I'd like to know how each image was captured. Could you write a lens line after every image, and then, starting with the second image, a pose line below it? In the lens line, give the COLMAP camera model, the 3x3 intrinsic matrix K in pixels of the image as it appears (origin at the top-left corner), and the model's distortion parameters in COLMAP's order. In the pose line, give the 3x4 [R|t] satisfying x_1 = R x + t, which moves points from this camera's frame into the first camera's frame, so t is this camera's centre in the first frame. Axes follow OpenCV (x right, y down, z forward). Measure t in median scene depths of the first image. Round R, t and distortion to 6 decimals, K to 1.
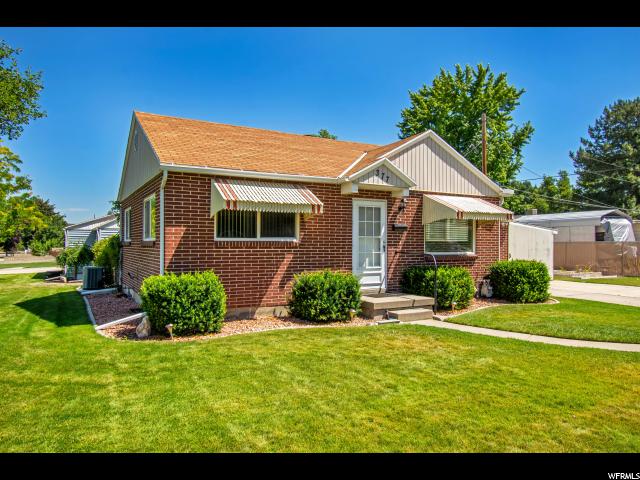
lens RADIAL K [[449.3, 0, 320.0], [0, 449.3, 240.0], [0, 0, 1]] dist [0.005671, 0.001381]
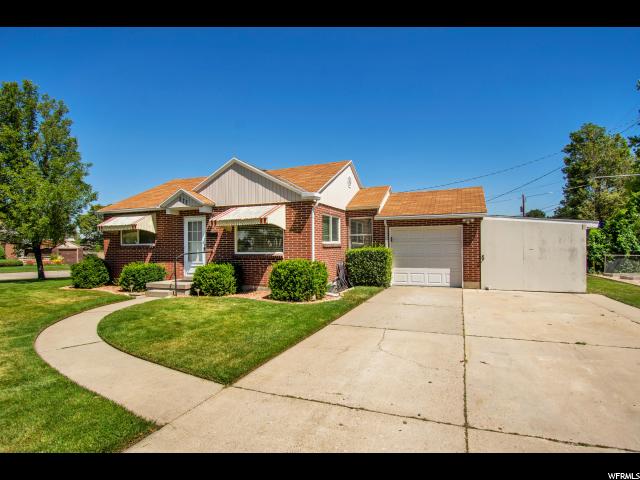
lens RADIAL K [[344.7, 0, 320.3], [0, 344.7, 247.7], [0, 0, 1]] dist [-0.004546, -0.001036]
pose [[0.620671, -0.005397, -0.784052, 1.241450], [0.015778, 0.999860, 0.005607, 0.013466], [0.783912, -0.015851, 0.620669, 0.607425]]
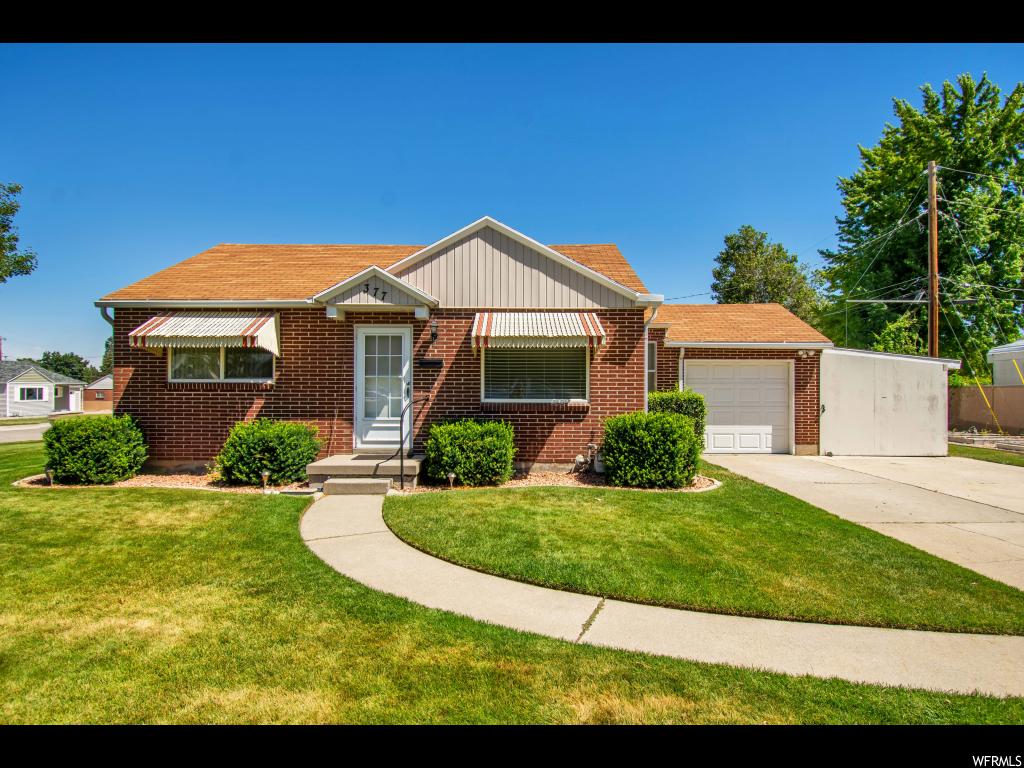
lens RADIAL K [[576.2, 0, 512.0], [0, 576.2, 384.0], [0, 0, 1]] dist [-0.004330, -0.002624]
pose [[0.867861, -0.005297, -0.496779, 0.743228], [0.003116, 0.999982, -0.005219, 0.010401], [0.496798, 0.002981, 0.867861, 0.288740]]
